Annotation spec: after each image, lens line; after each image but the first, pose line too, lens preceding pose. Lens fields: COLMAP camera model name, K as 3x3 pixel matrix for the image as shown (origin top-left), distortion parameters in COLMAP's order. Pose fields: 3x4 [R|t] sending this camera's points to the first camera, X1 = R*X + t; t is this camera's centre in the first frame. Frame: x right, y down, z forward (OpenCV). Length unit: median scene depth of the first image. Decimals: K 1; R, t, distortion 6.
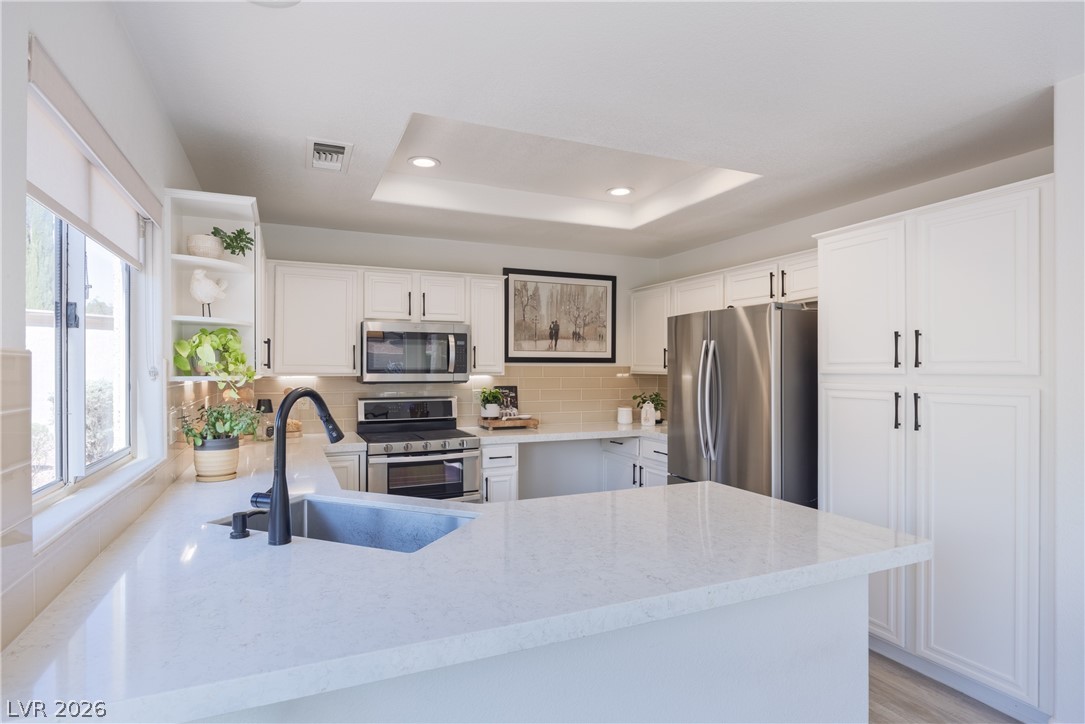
lens RADIAL K [[558.5, 0, 527.1], [0, 558.5, 369.1], [0, 0, 1]] dist [-0.003560, -0.000784]
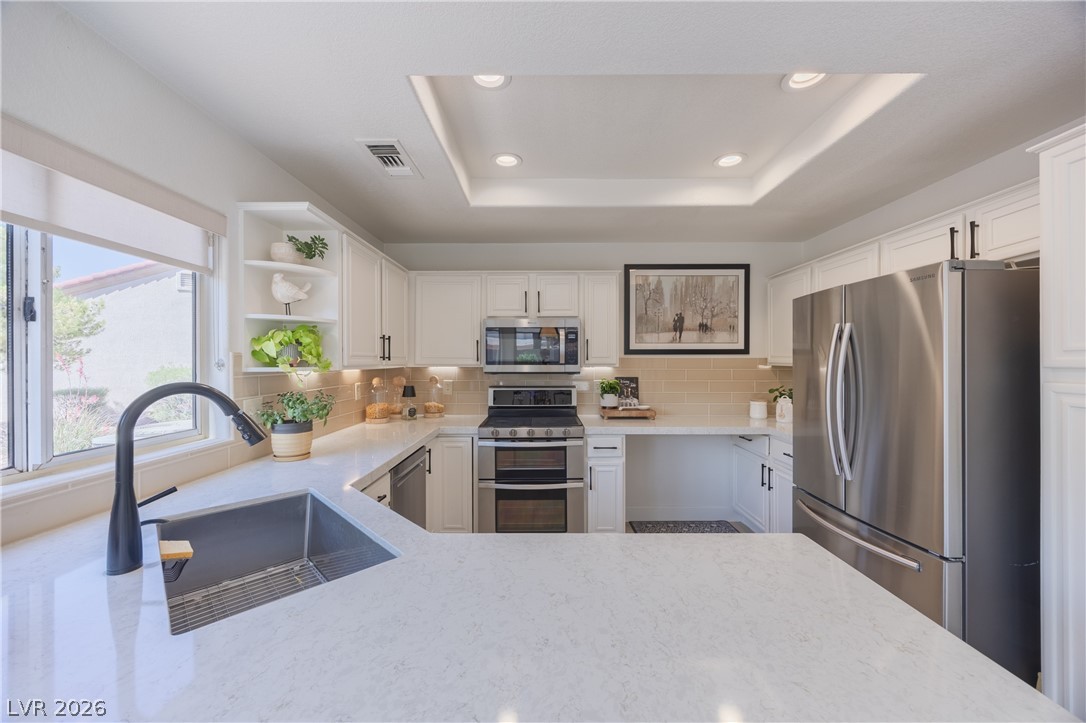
lens RADIAL K [[411.1, 0, 542.3], [0, 411.1, 361.1], [0, 0, 1]] dist [-0.003697, 0.000423]
pose [[0.917239, -0.000820, -0.398336, 0.143680], [0.000961, 1.000000, 0.000153, 0.000266], [0.398336, -0.000523, 0.917240, 0.266417]]
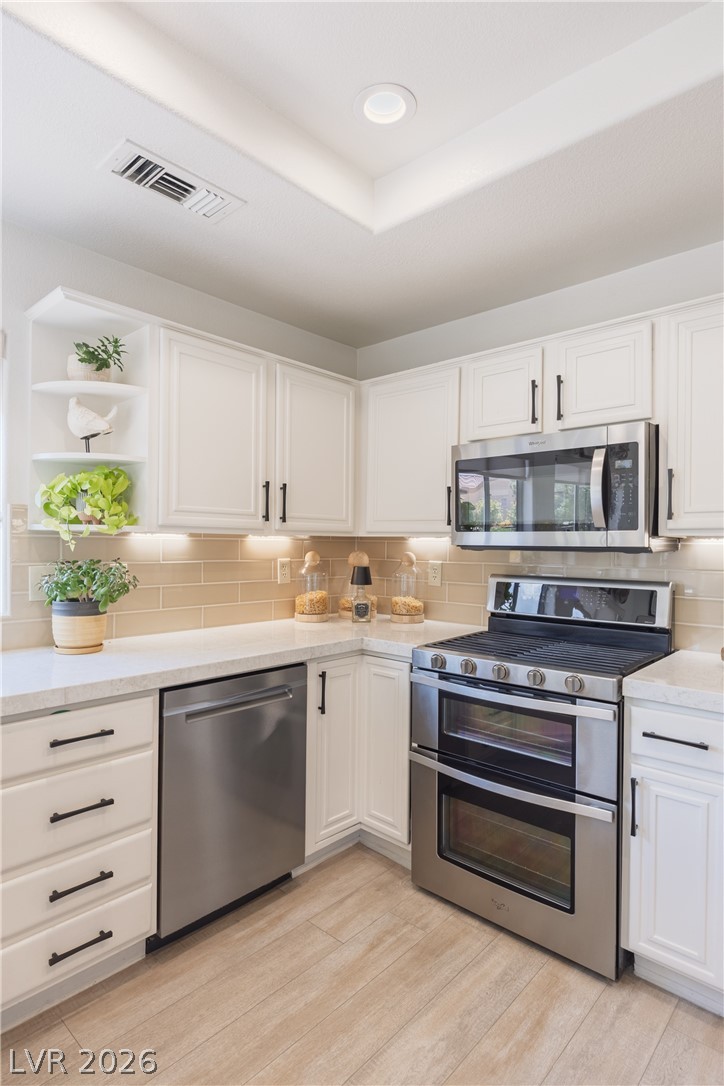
lens RADIAL K [[585.6, 0, 362.0], [0, 585.6, 543.5], [0, 0, 1]] dist [-0.008814, -0.000032]
pose [[0.408885, 0.003129, -0.912581, 0.235493], [-0.012335, 0.999922, -0.002099, 0.022119], [0.912503, 0.012115, 0.408891, 0.620939]]
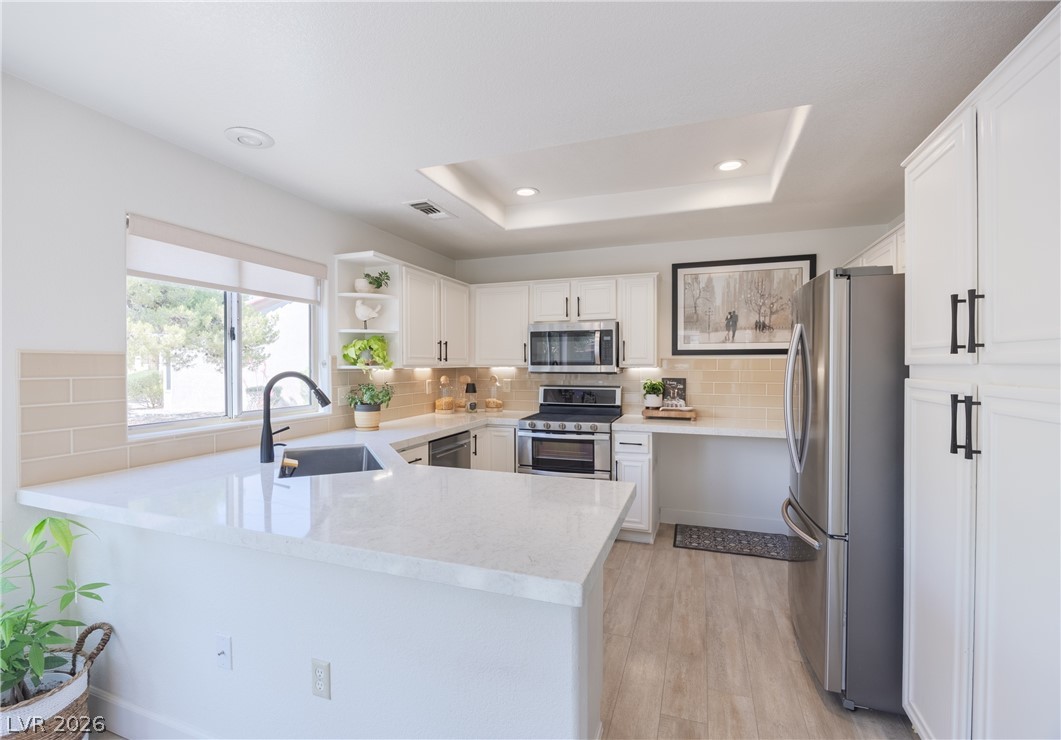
lens RADIAL K [[481.1, 0, 523.1], [0, 481.1, 368.2], [0, 0, 1]] dist [-0.017206, 0.001298]
pose [[0.722192, 0.004538, -0.691678, 0.435960], [0.001180, 0.999969, 0.007793, 0.005525], [0.691692, -0.006444, 0.722164, 0.189459]]
